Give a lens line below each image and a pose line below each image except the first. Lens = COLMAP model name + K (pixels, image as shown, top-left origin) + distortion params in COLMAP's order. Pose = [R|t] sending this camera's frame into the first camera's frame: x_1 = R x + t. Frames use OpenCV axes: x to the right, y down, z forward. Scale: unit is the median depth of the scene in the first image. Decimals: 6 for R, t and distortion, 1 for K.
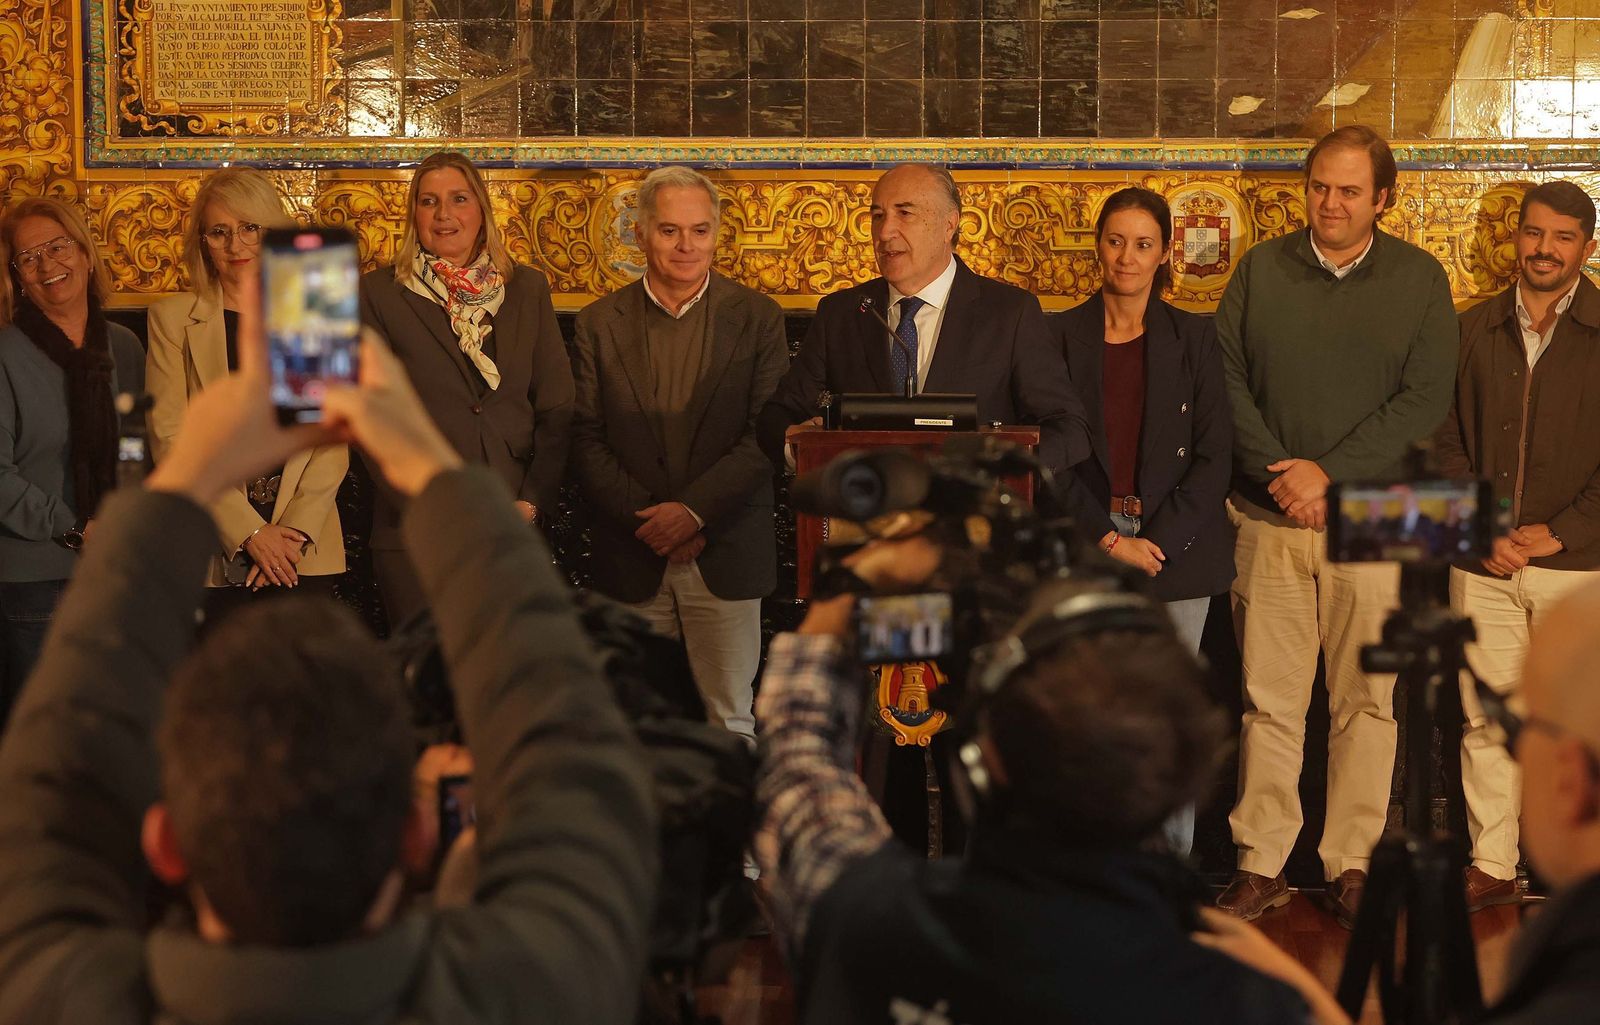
lens RADIAL K [[3240.7, 0, 800.0], [0, 3240.7, 512.5], [0, 0, 1]] dist [-0.012682, 0.193567]
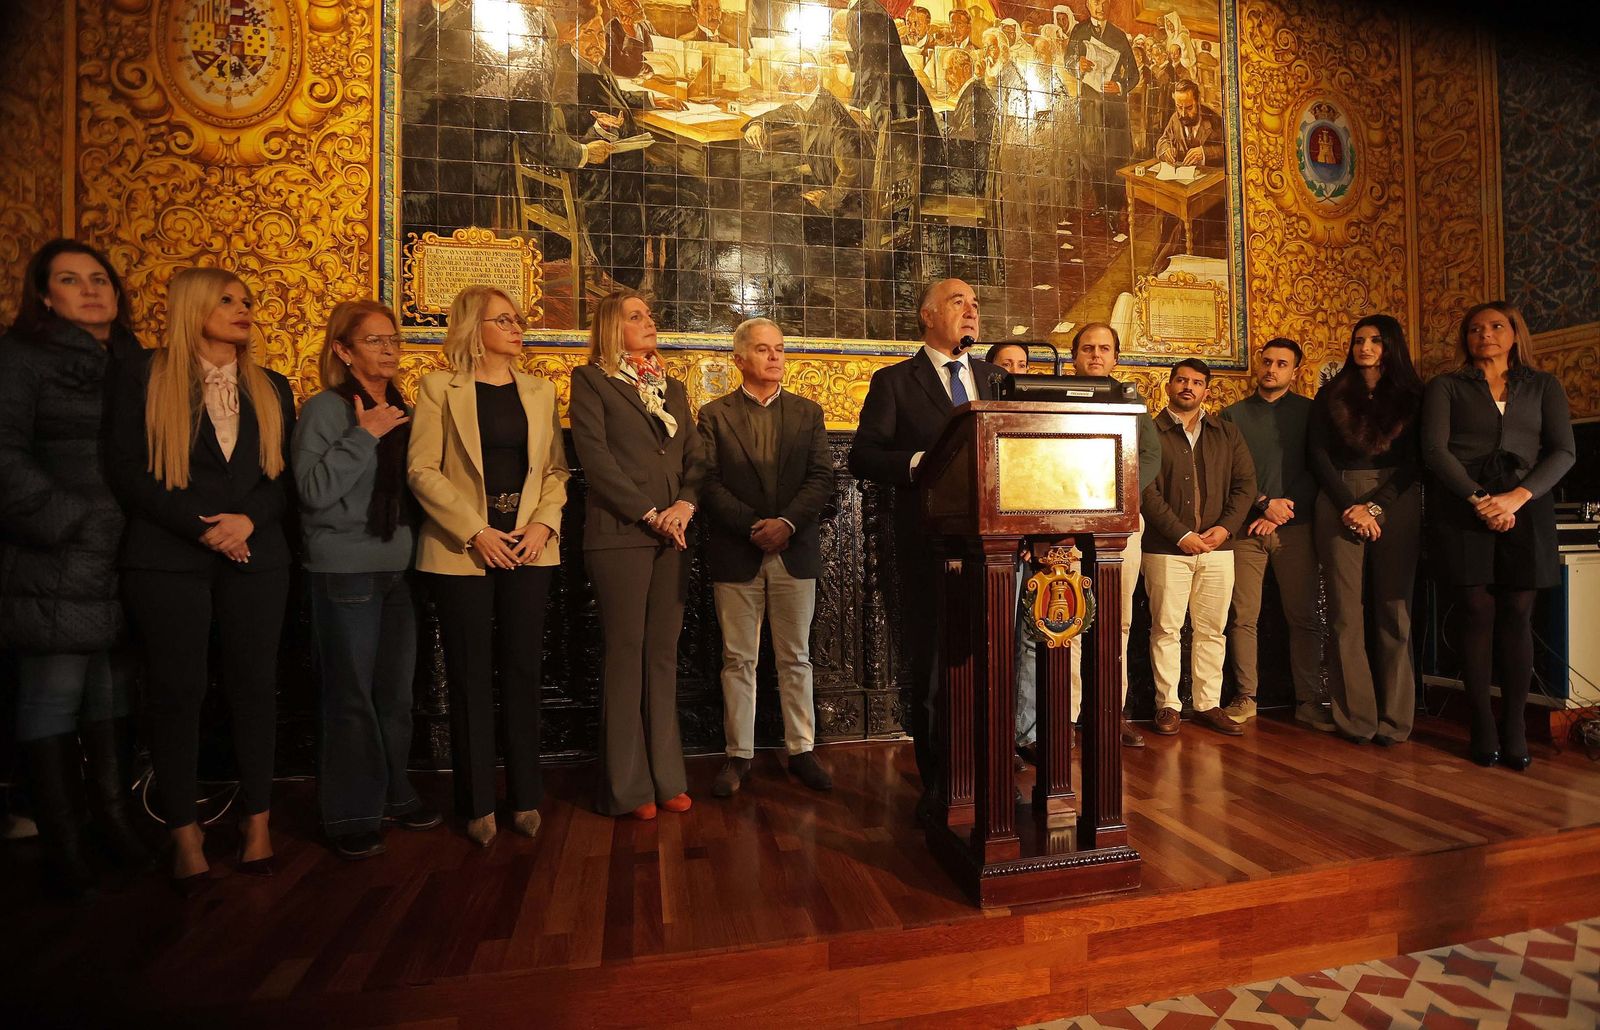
lens RADIAL K [[783.7, 0, 811.8], [0, 783.7, 532.5], [0, 0, 1]] dist [-0.056240, 0.018560]
pose [[0.961741, -0.017054, 0.273430, -0.118874], [0.049617, 0.992398, -0.112621, 0.045709], [-0.269431, 0.121879, 0.955276, 0.585957]]
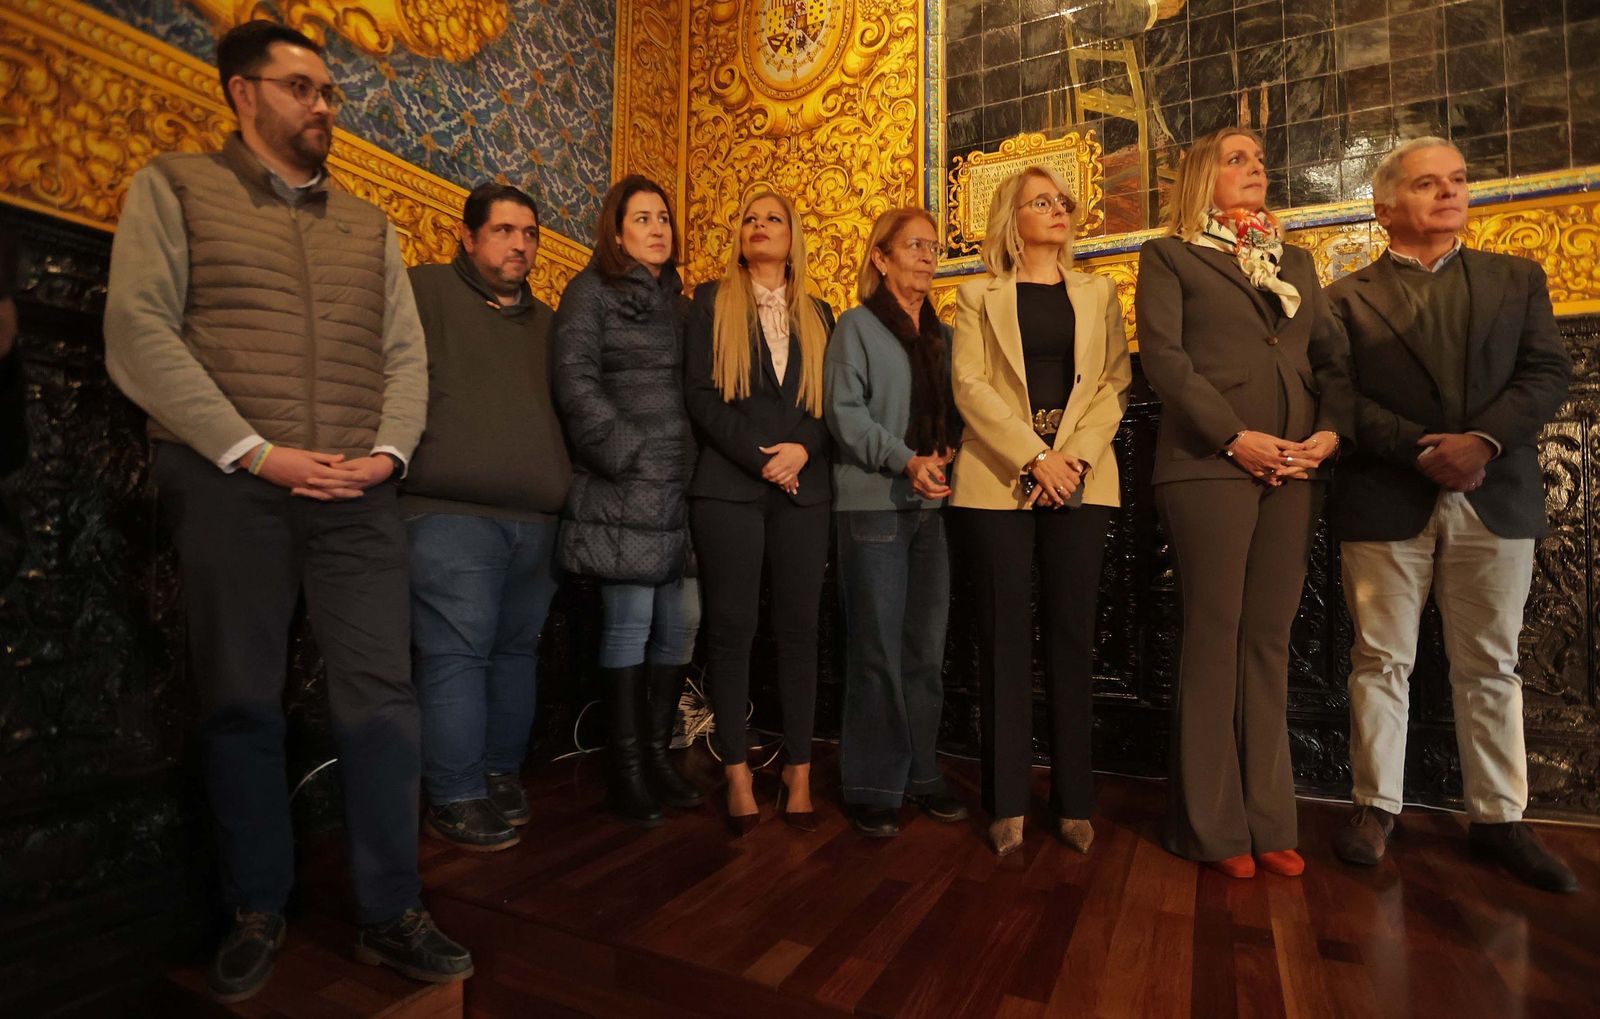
lens RADIAL K [[805.7, 0, 821.3], [0, 805.7, 524.2], [0, 0, 1]] dist [-0.055842, 0.018253]
pose [[0.926185, -0.006402, -0.377016, -0.126190], [-0.050558, 0.988719, -0.140992, 0.063224], [0.373665, 0.149646, 0.915413, 0.664056]]
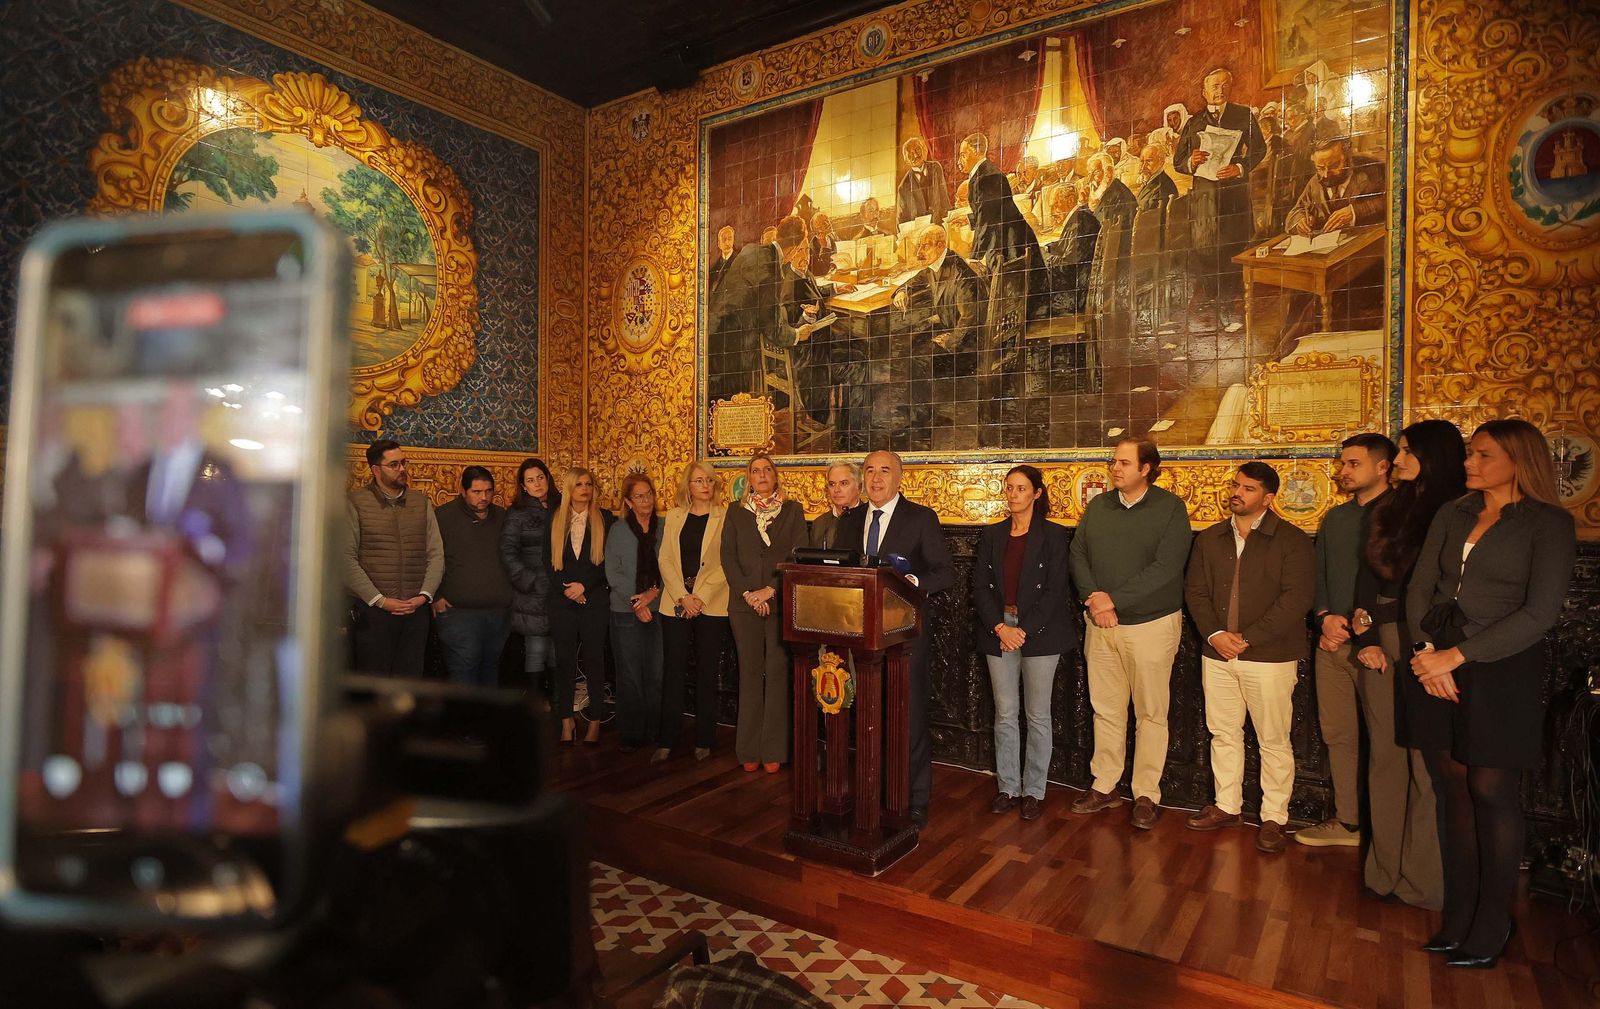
lens RADIAL K [[895.2, 0, 801.9], [0, 895.2, 524.9], [0, 0, 1]] dist [-0.054178, 0.024254]
pose [[0.866304, 0.019691, -0.499129, 0.252254], [-0.064592, 0.995250, -0.072844, -0.006290], [0.495324, 0.095345, 0.863460, 0.382264]]
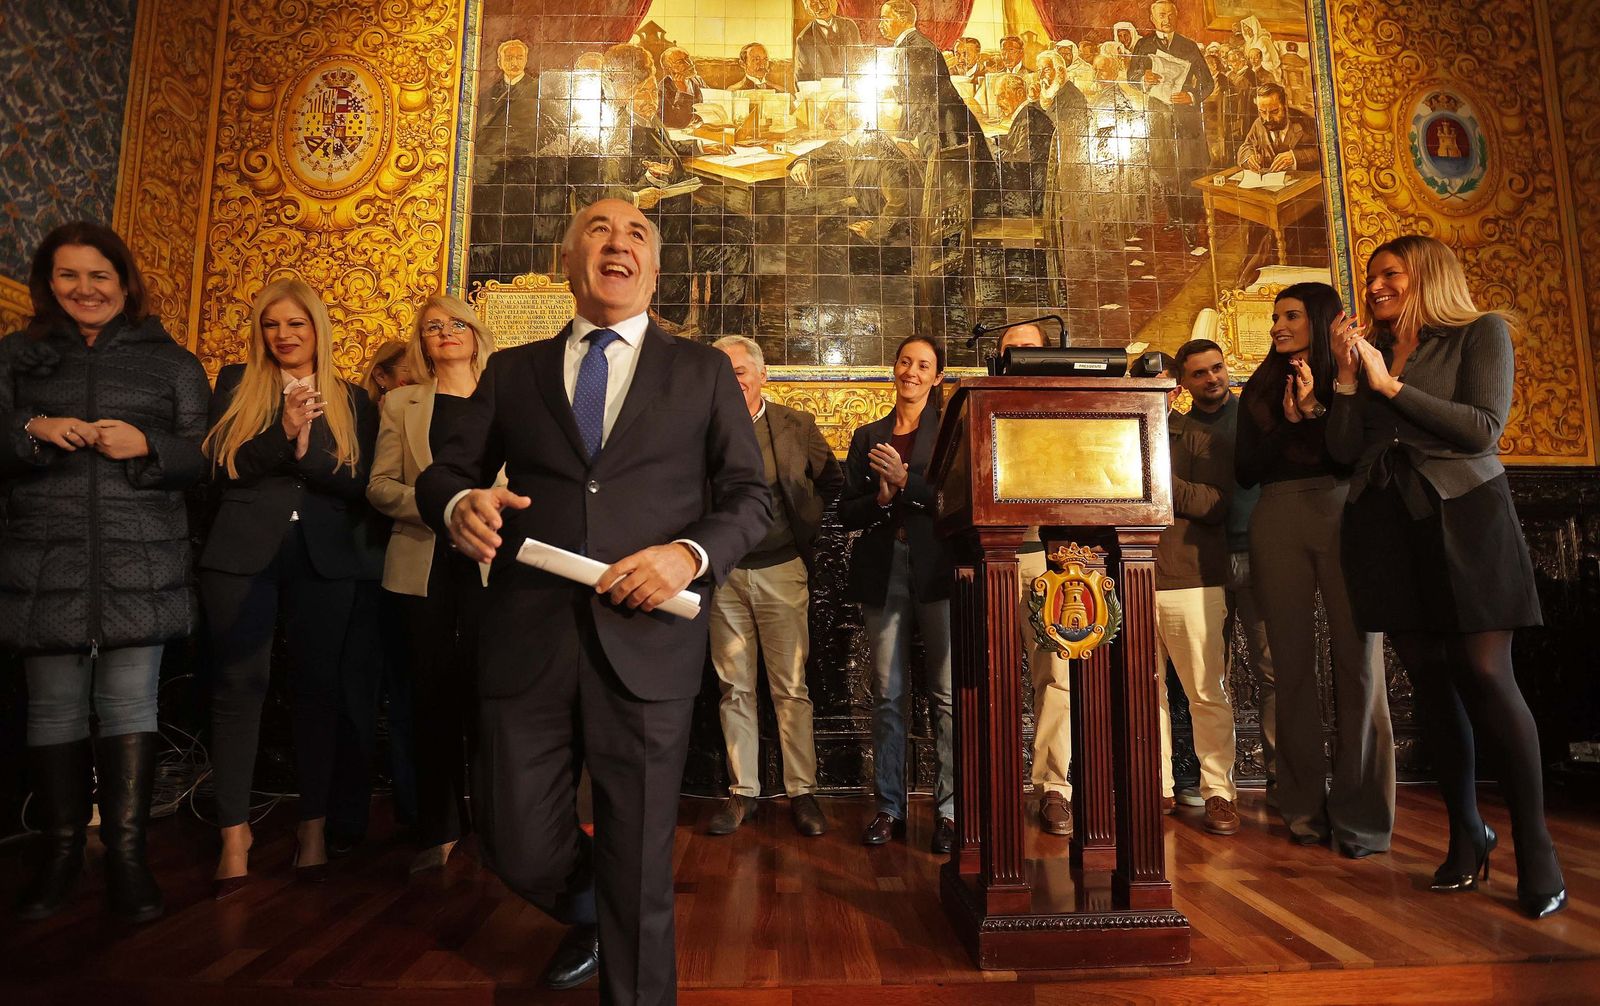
lens RADIAL K [[783.5, 0, 791.6], [0, 783.5, 535.2], [0, 0, 1]] dist [-0.056397, 0.018376]
pose [[0.995547, 0.005003, 0.094134, -0.071592], [0.015716, 0.975807, -0.218067, 0.070718], [-0.092948, 0.218576, 0.971383, 0.601074]]
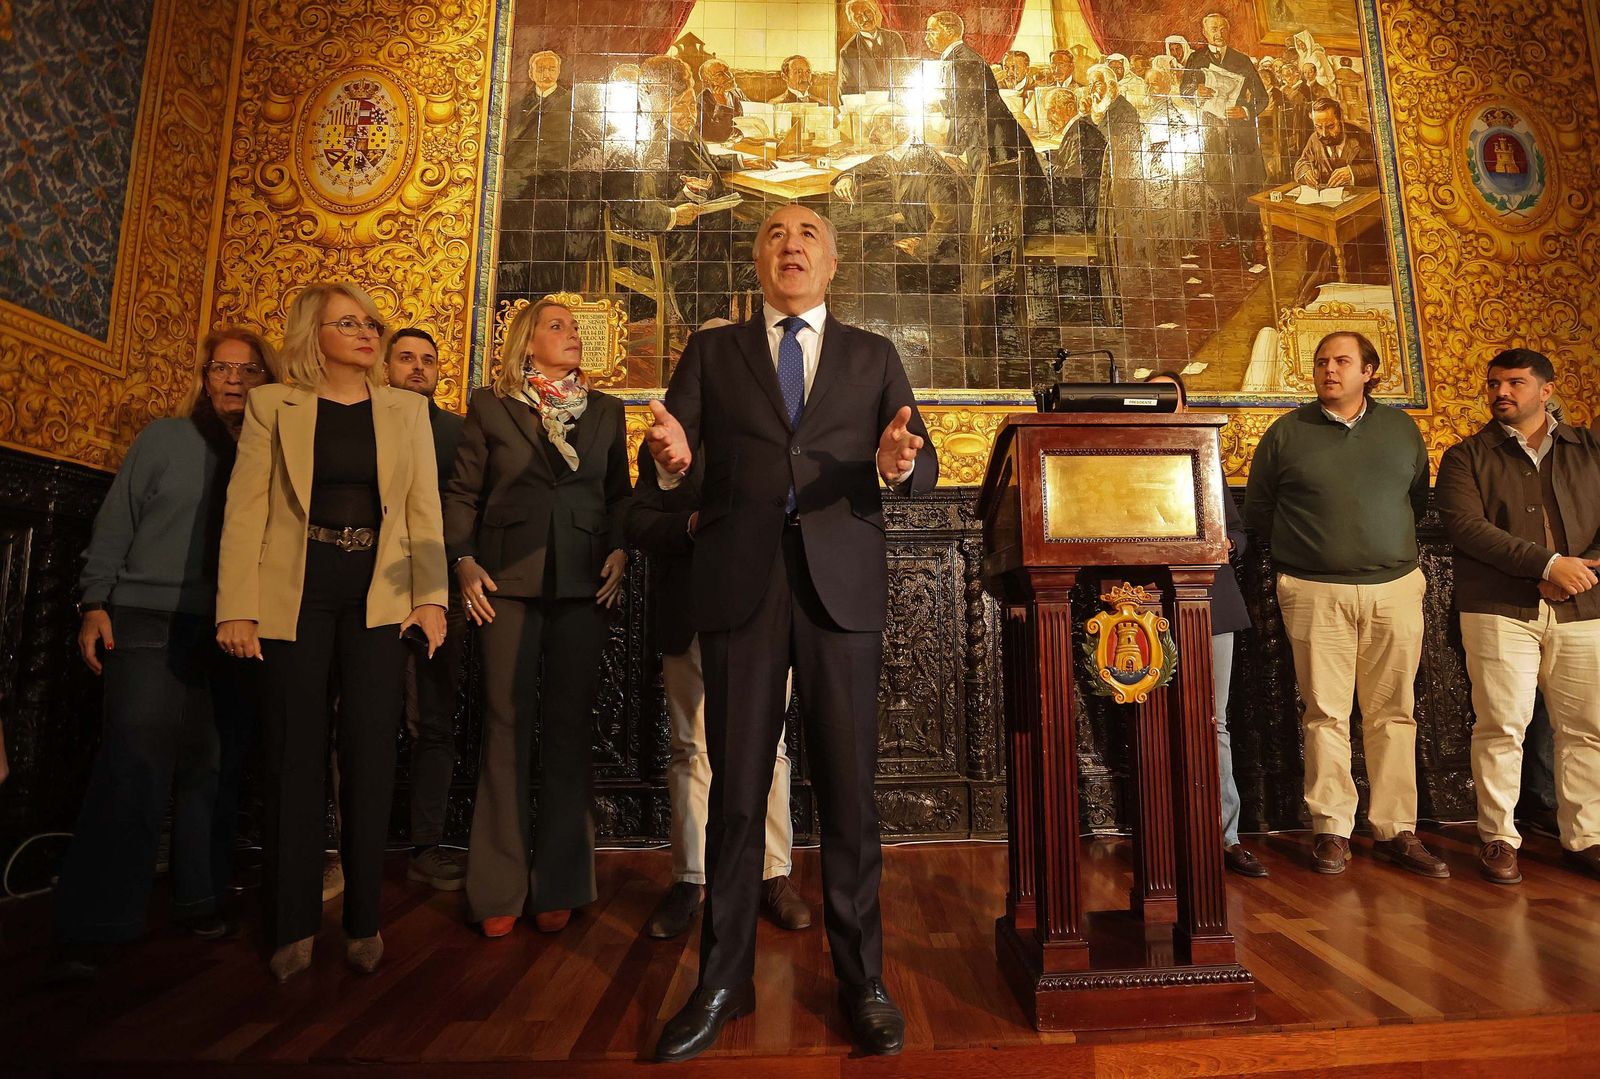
lens RADIAL K [[845.2, 0, 857.6], [0, 845.2, 518.6], [0, 0, 1]] dist [-0.059310, 0.020565]
pose [[0.993188, 0.003392, 0.116474, -0.072034], [0.027054, 0.965549, -0.258810, 0.066909], [-0.113339, 0.260198, 0.958880, 0.589923]]
